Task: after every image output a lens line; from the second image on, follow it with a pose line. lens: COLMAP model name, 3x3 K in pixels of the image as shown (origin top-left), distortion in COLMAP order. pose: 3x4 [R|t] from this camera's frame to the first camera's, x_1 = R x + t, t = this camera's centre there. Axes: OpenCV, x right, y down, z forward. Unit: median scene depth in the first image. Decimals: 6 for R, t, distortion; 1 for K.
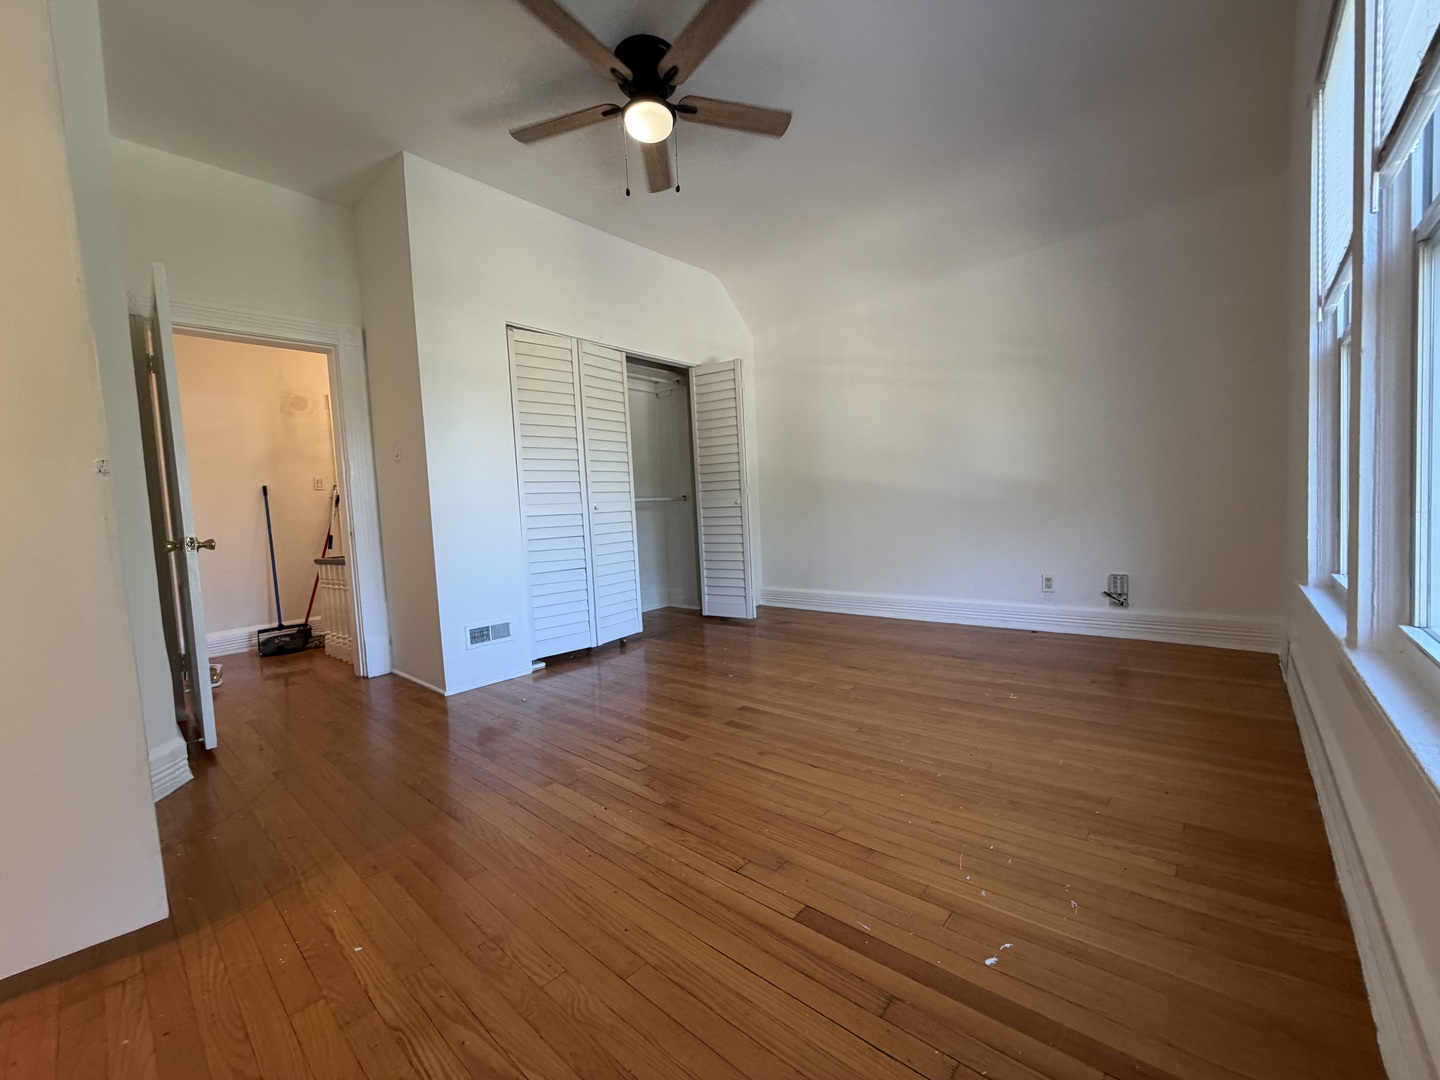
lens RADIAL K [[572.3, 0, 718.2], [0, 572.3, 539.8], [0, 0, 1]] dist [-0.001933, 0.000203]
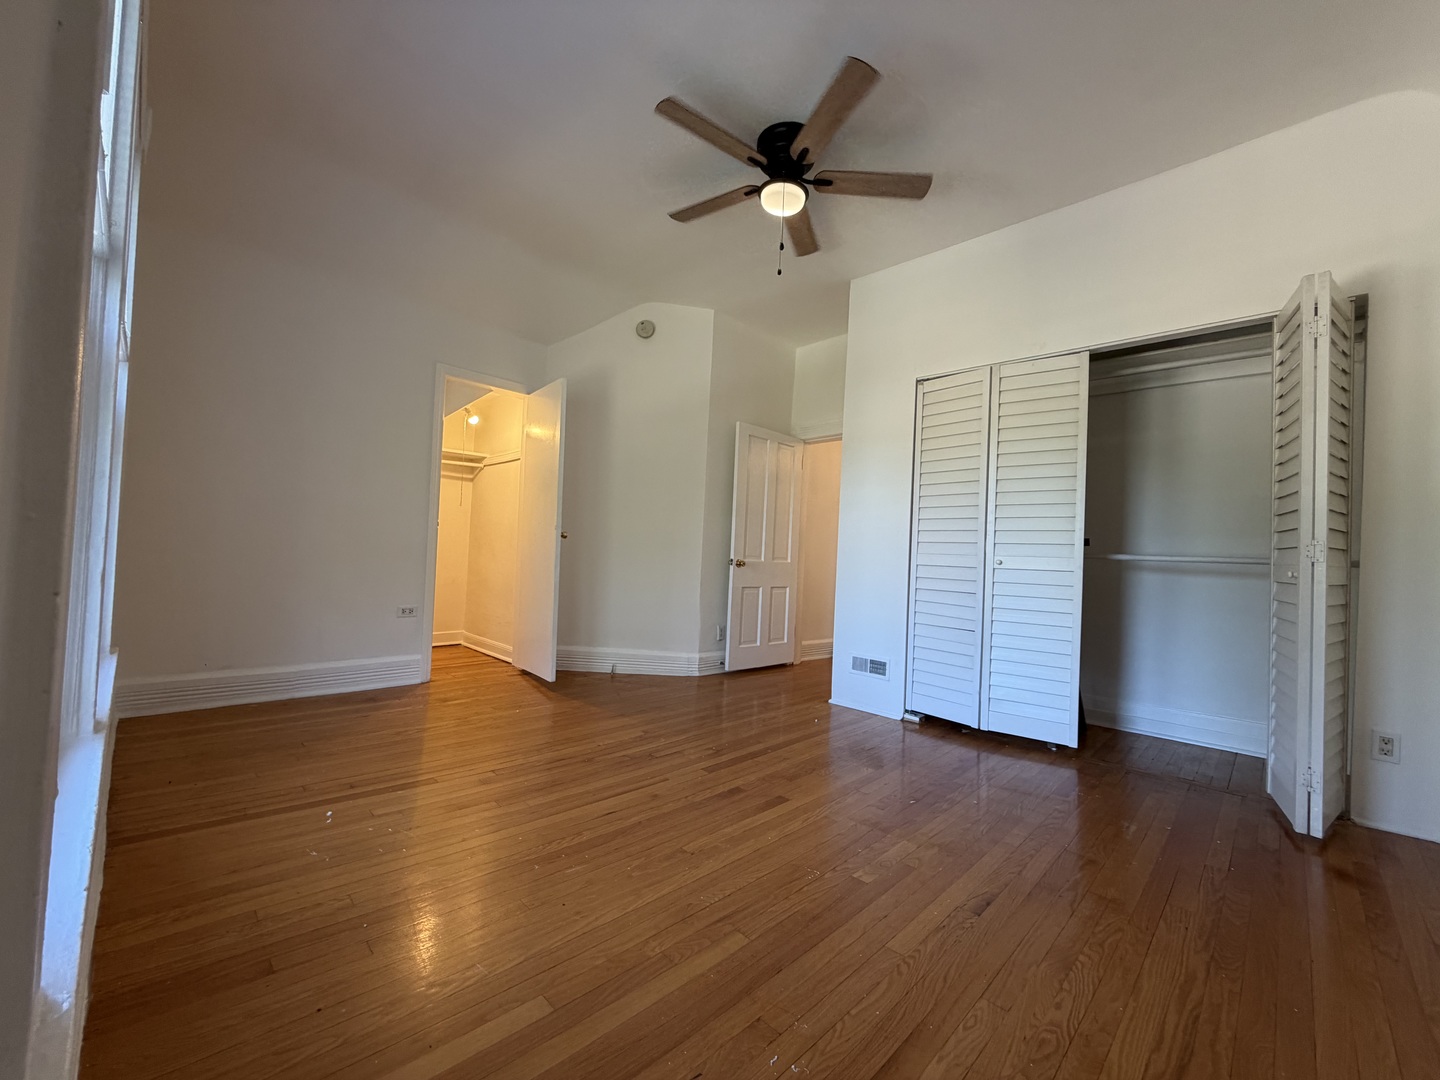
lens RADIAL K [[572.3, 0, 718.3], [0, 572.3, 544.7], [0, 0, 1]] dist [-0.001933, 0.000203]
pose [[-0.054317, 0.031096, -0.998039, 0.734307], [-0.095563, 0.994765, 0.036194, -0.085527], [0.993940, 0.097341, -0.051061, 0.755179]]
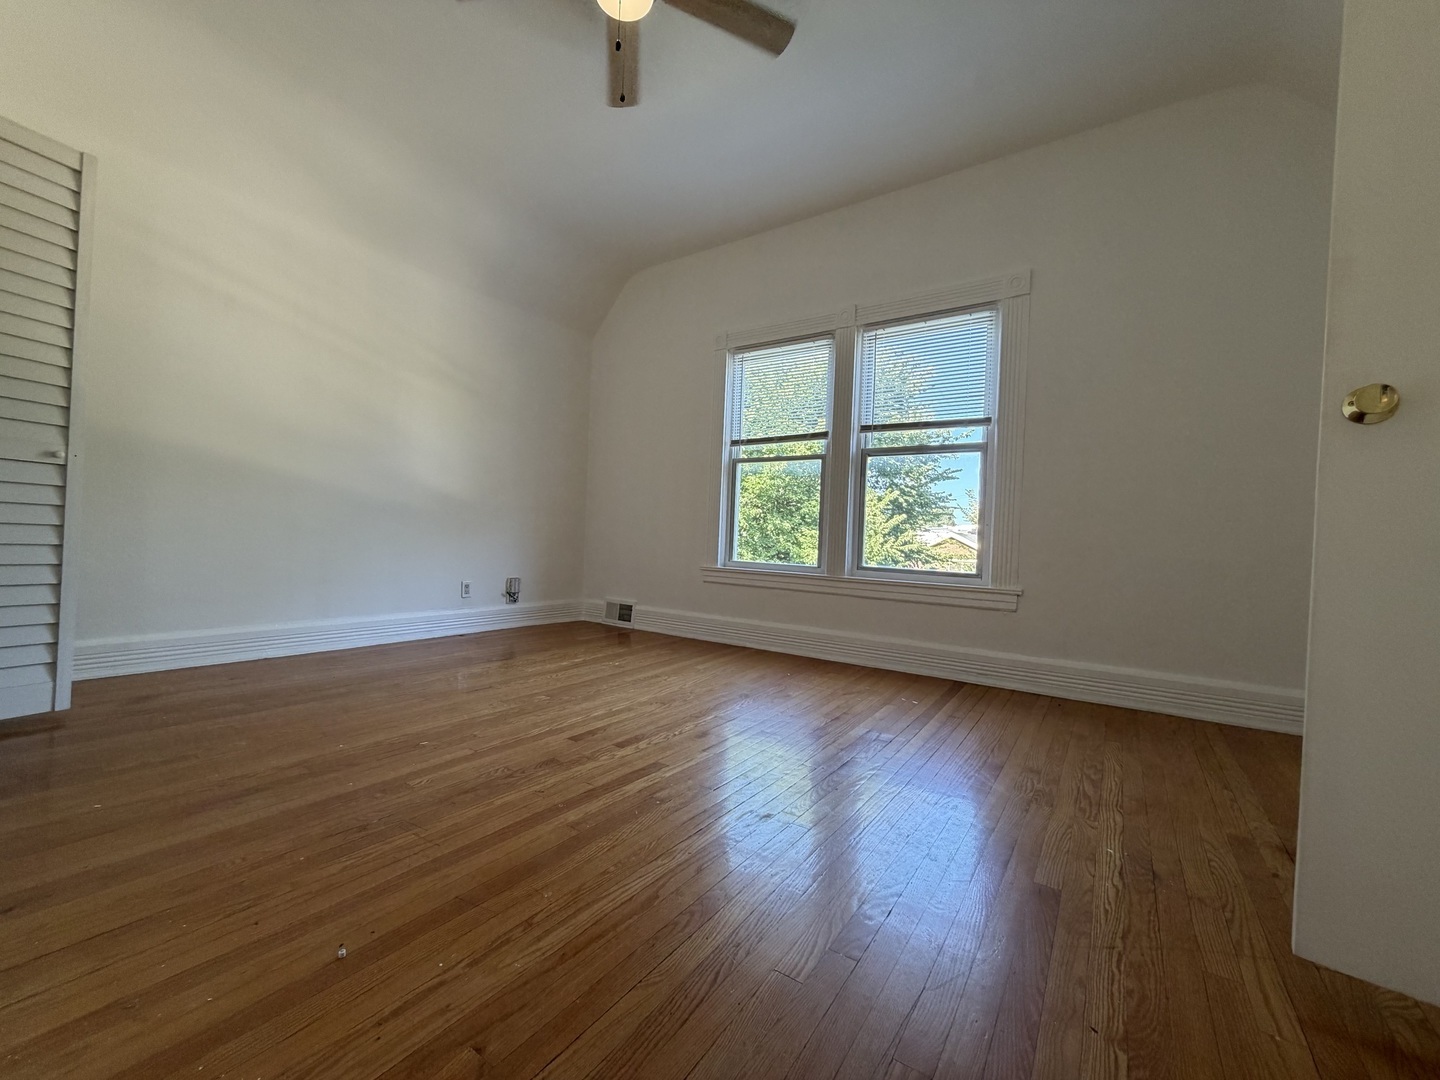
lens RADIAL K [[572.3, 0, 720.8], [0, 572.3, 543.5], [0, 0, 1]] dist [-0.001933, 0.000203]
pose [[-0.124516, 0.039444, 0.991433, -0.658700], [0.019463, 0.999114, -0.037305, 0.043738], [-0.992027, 0.014651, -0.125173, 0.739682]]
